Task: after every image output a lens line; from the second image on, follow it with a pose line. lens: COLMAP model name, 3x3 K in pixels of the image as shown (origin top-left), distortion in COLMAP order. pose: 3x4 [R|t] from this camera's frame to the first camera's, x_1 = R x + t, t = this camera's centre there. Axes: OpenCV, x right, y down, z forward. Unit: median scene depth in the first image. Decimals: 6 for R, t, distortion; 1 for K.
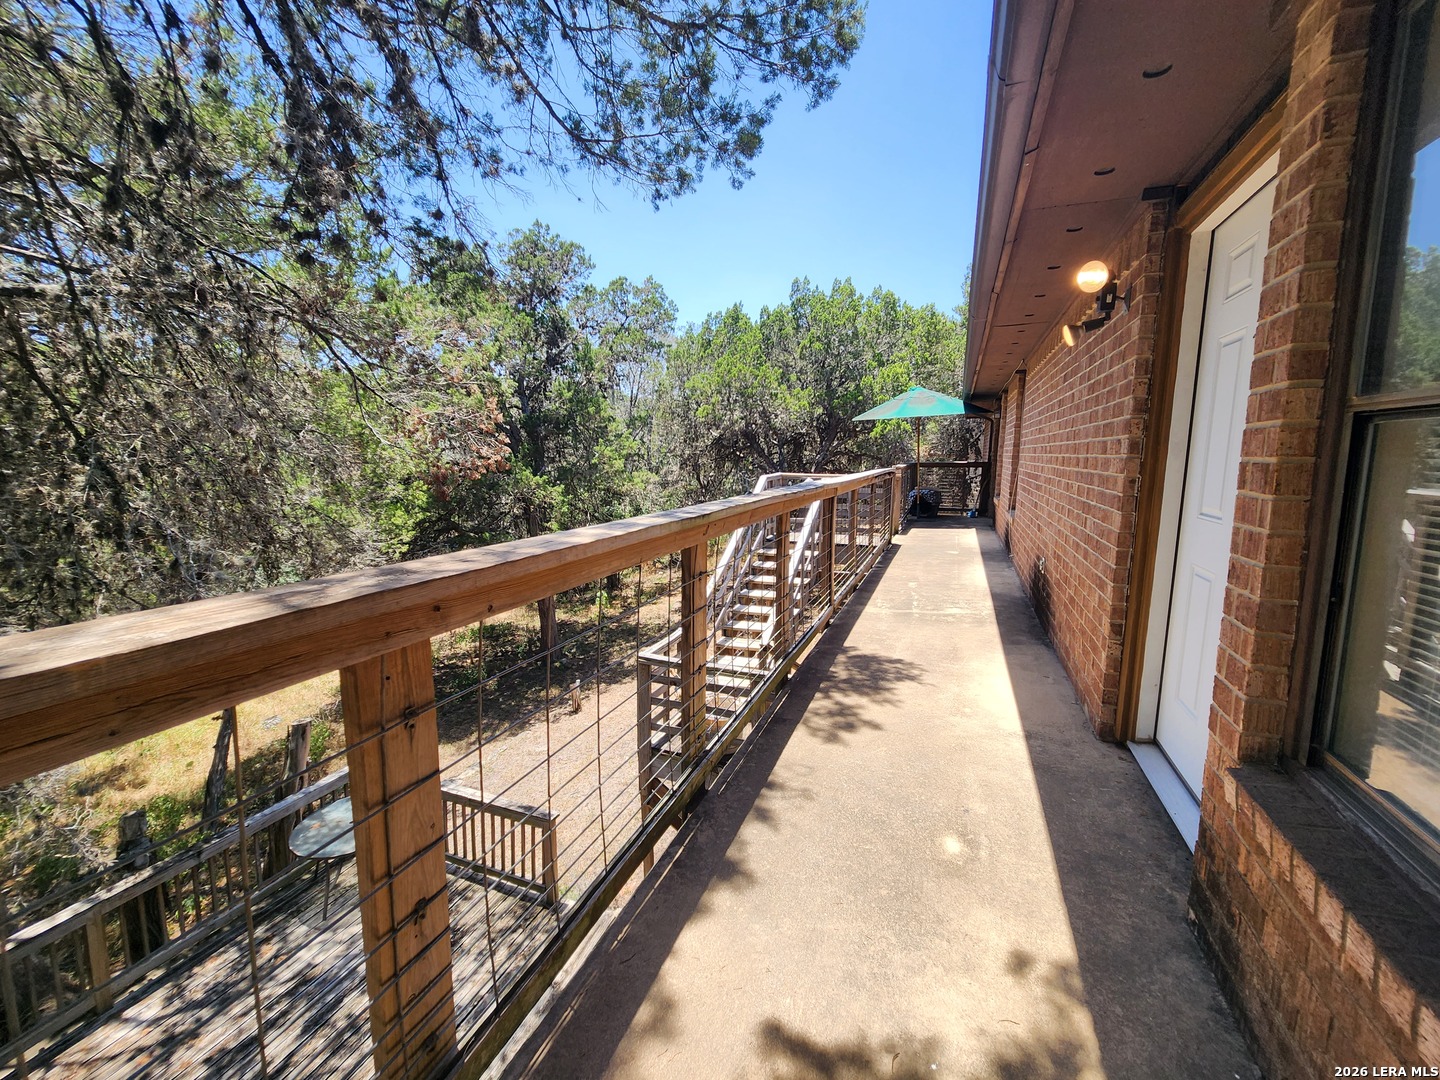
lens RADIAL K [[590.4, 0, 724.4], [0, 590.4, 529.4], [0, 0, 1]] dist [0.006105, -0.002868]
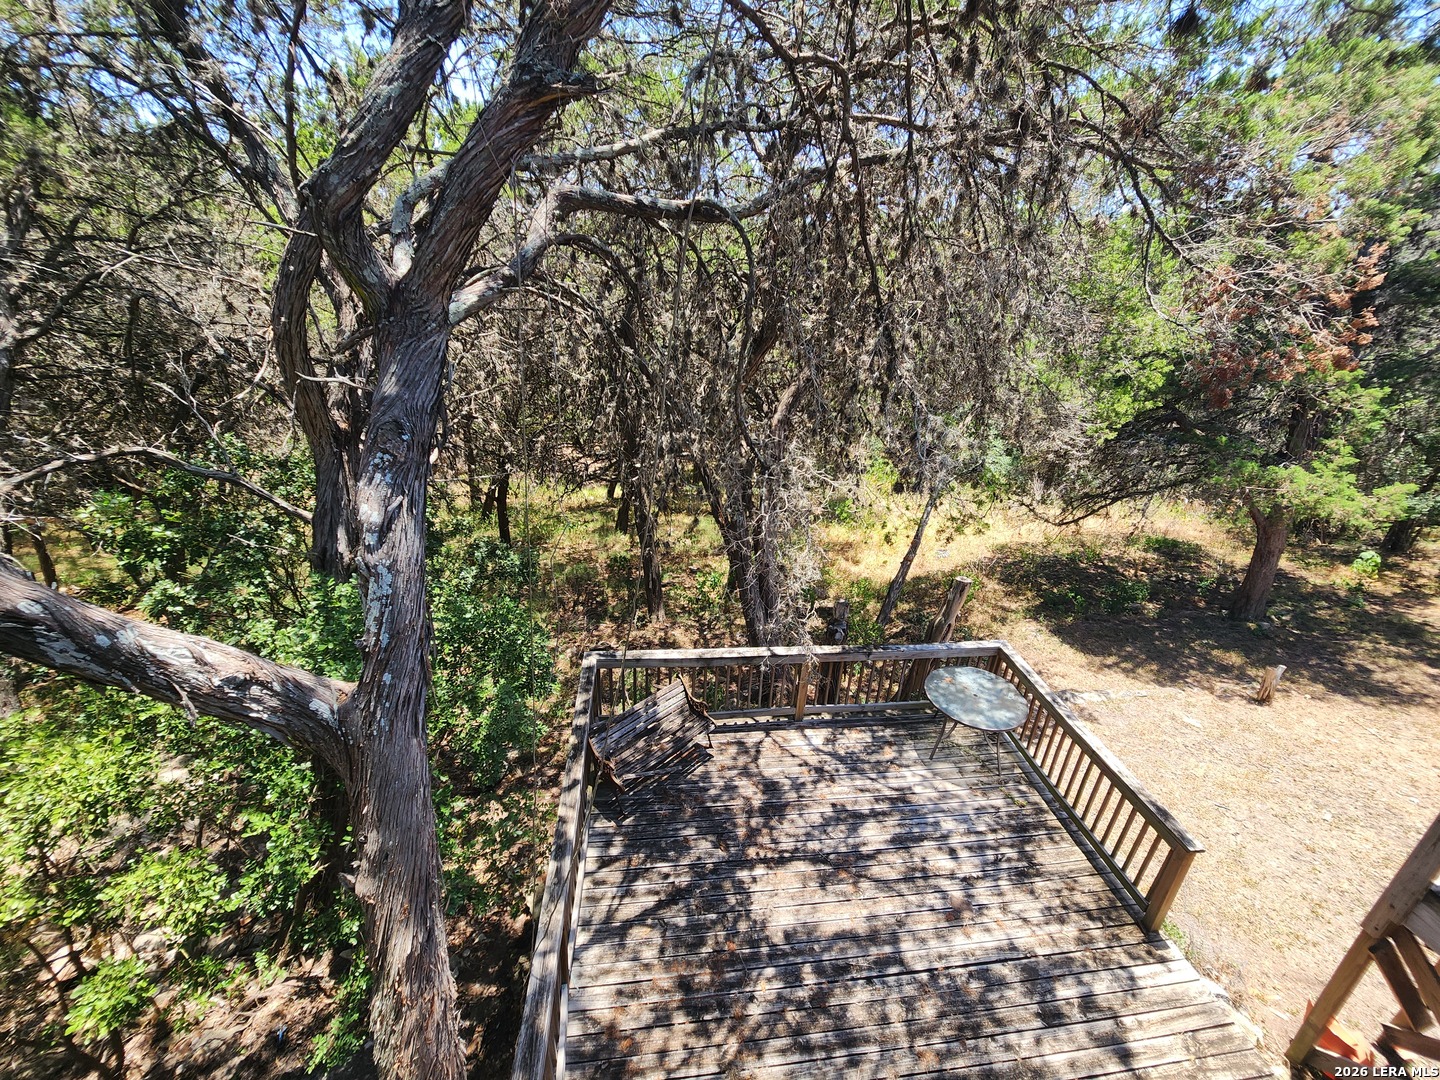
lens RADIAL K [[590.4, 0, 728.7], [0, 590.4, 540.8], [0, 0, 1]] dist [0.006105, -0.002868]
pose [[0.481423, 0.359598, -0.799325, -0.111413], [-0.161279, 0.932735, 0.322481, -0.029336], [0.861523, -0.026336, 0.507036, 0.111810]]
